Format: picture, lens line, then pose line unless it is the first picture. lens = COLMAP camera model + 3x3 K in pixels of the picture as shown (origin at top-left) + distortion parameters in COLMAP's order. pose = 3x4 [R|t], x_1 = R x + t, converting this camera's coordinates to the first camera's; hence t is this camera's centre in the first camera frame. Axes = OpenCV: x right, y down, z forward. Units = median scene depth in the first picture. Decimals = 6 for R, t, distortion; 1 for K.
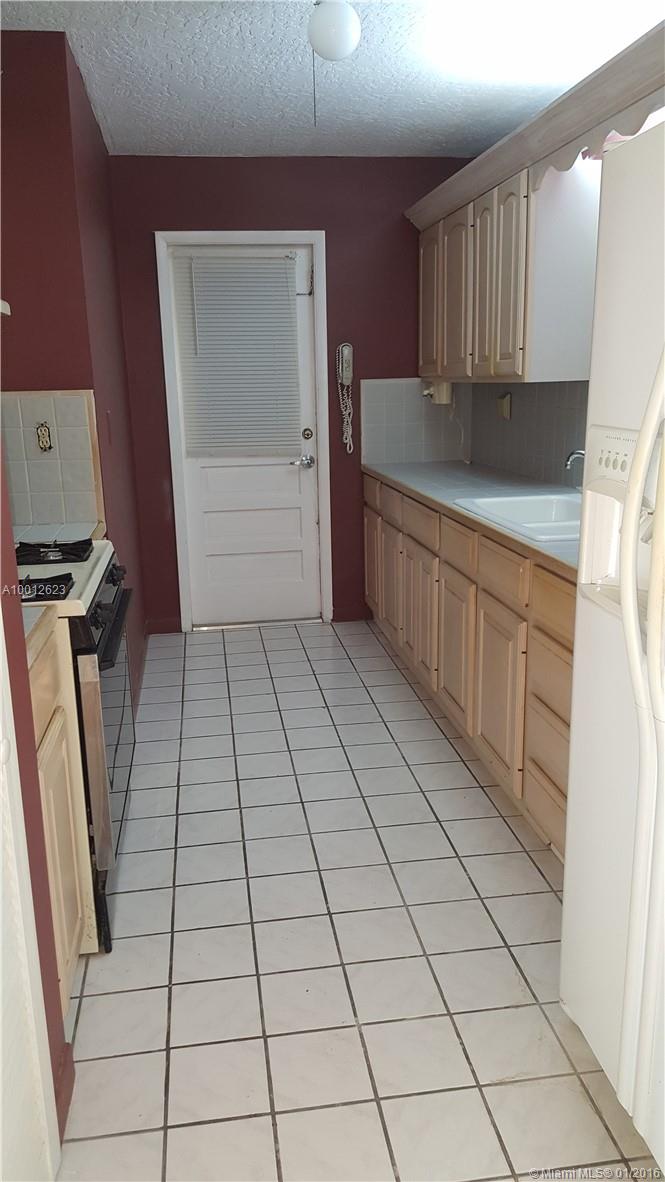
lens RADIAL K [[900.8, 0, 323.6], [0, 900.8, 603.4], [0, 0, 1]] dist [0.110952, -0.165516]
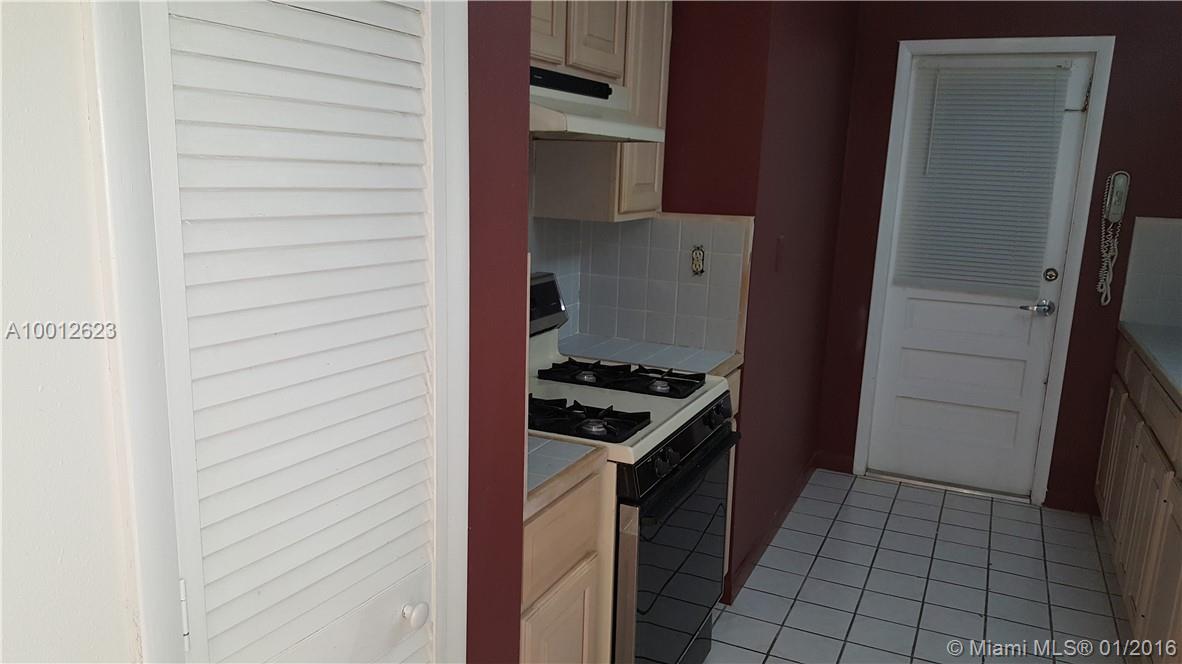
lens RADIAL K [[900.8, 0, 579.0], [0, 900.8, 351.6], [0, 0, 1]] dist [0.110952, -0.165516]
pose [[0.828031, 0.166835, -0.535286, 0.089579], [-0.188357, 0.981991, 0.014692, -0.053978], [0.528097, 0.088659, 0.844543, 0.082355]]
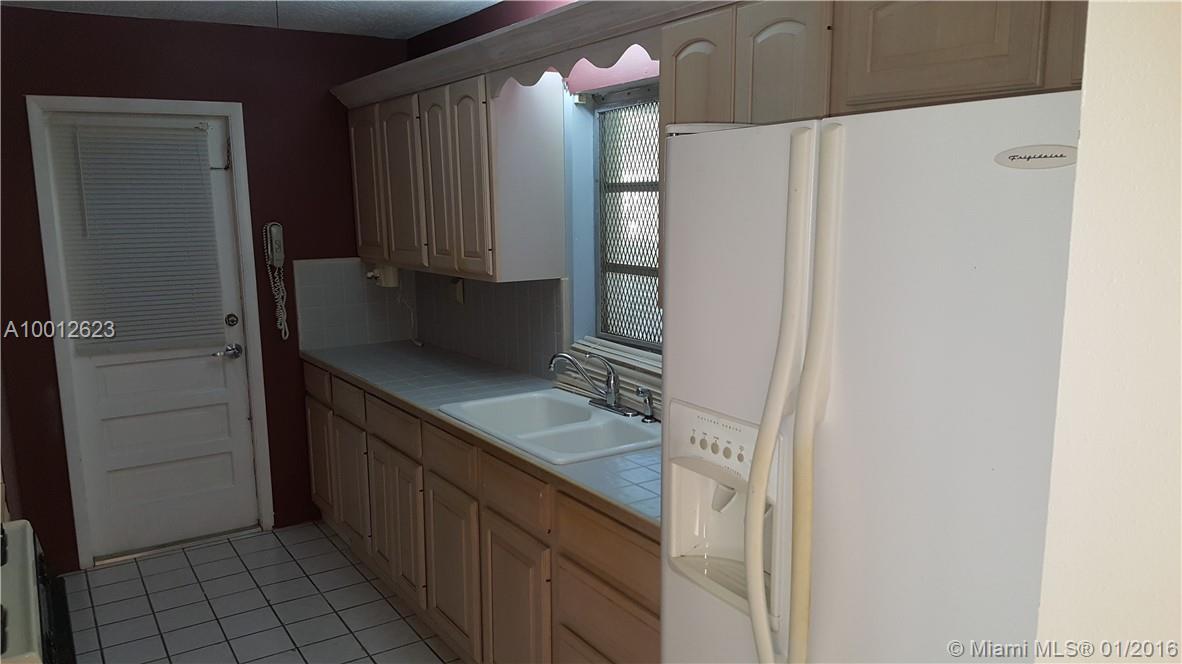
lens RADIAL K [[900.8, 0, 575.1], [0, 900.8, 345.6], [0, 0, 1]] dist [0.110952, -0.165516]
pose [[0.910839, -0.061288, 0.408186, -0.082111], [0.092322, 0.994111, -0.056748, -0.086709], [-0.402304, 0.089373, 0.911133, 0.062380]]
